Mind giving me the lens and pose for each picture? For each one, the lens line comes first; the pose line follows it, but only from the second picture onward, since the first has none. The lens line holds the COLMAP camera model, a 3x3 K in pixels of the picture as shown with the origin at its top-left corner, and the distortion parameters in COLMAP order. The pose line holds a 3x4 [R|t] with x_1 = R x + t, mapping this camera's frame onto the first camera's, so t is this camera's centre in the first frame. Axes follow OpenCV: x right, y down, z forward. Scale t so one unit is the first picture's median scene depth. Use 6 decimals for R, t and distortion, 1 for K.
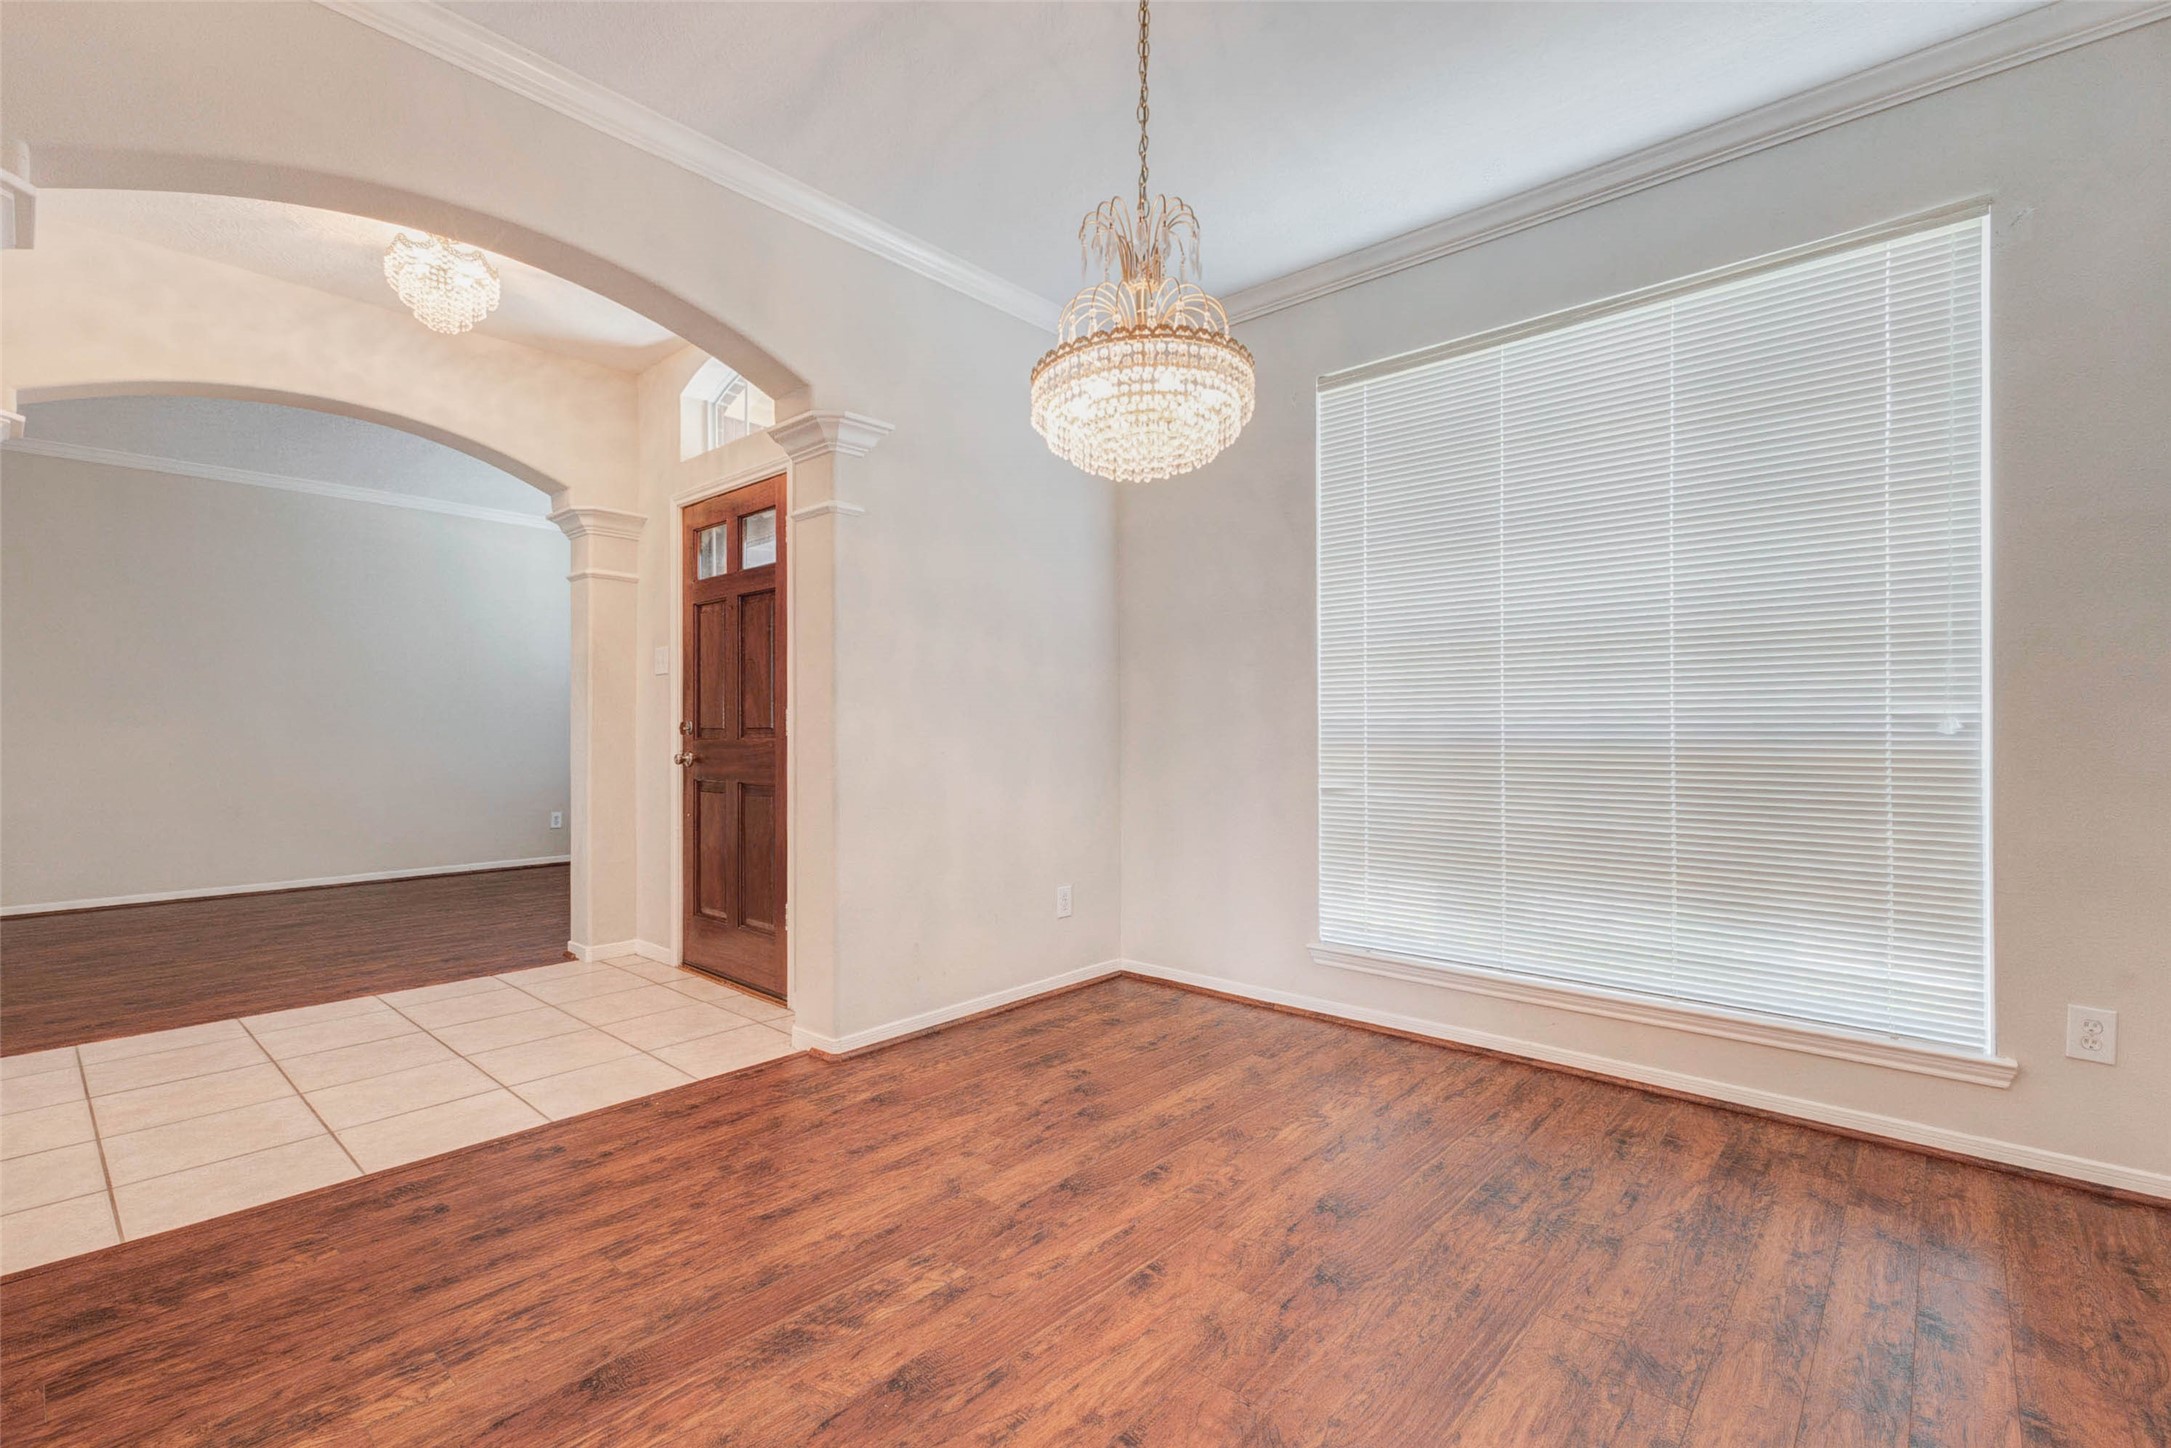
lens RADIAL K [[959.3, 0, 1093.0], [0, 959.3, 727.7], [0, 0, 1]] dist [0.005876, 0.000979]
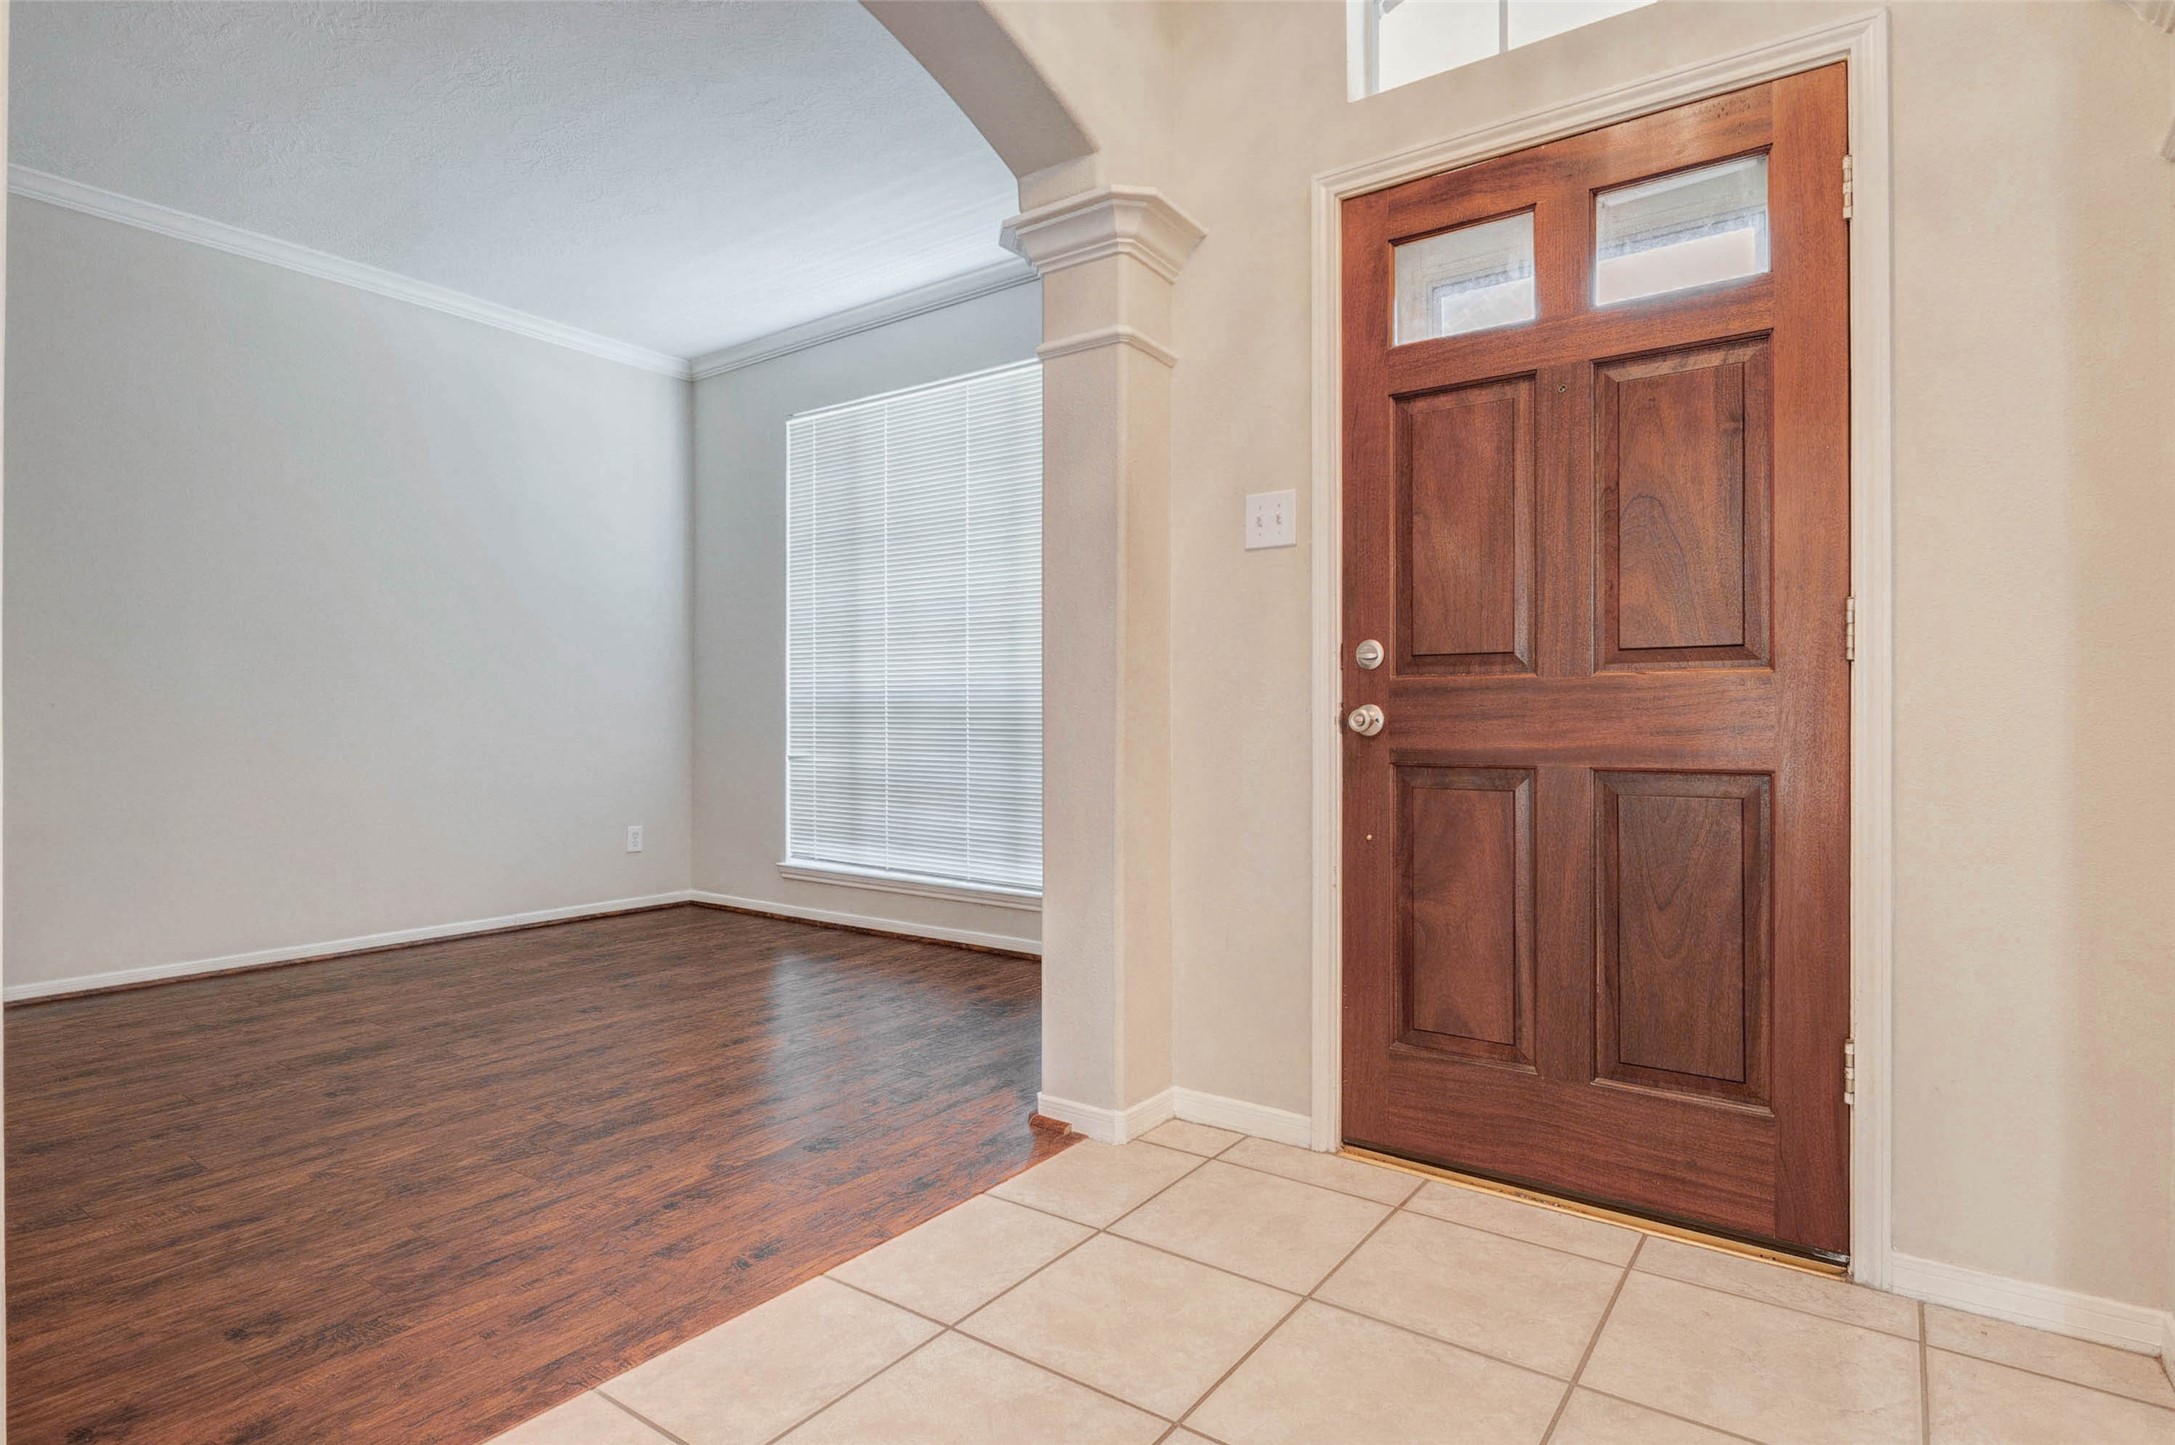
lens RADIAL K [[1131.6, 0, 1090.2], [0, 1131.6, 711.4], [0, 0, 1]] dist [0.000658, -0.000164]
pose [[0.994785, 0.006211, 0.101803, -0.636985], [-0.006858, 0.999958, 0.006009, 0.026999], [-0.101762, -0.006676, 0.994786, 0.463044]]
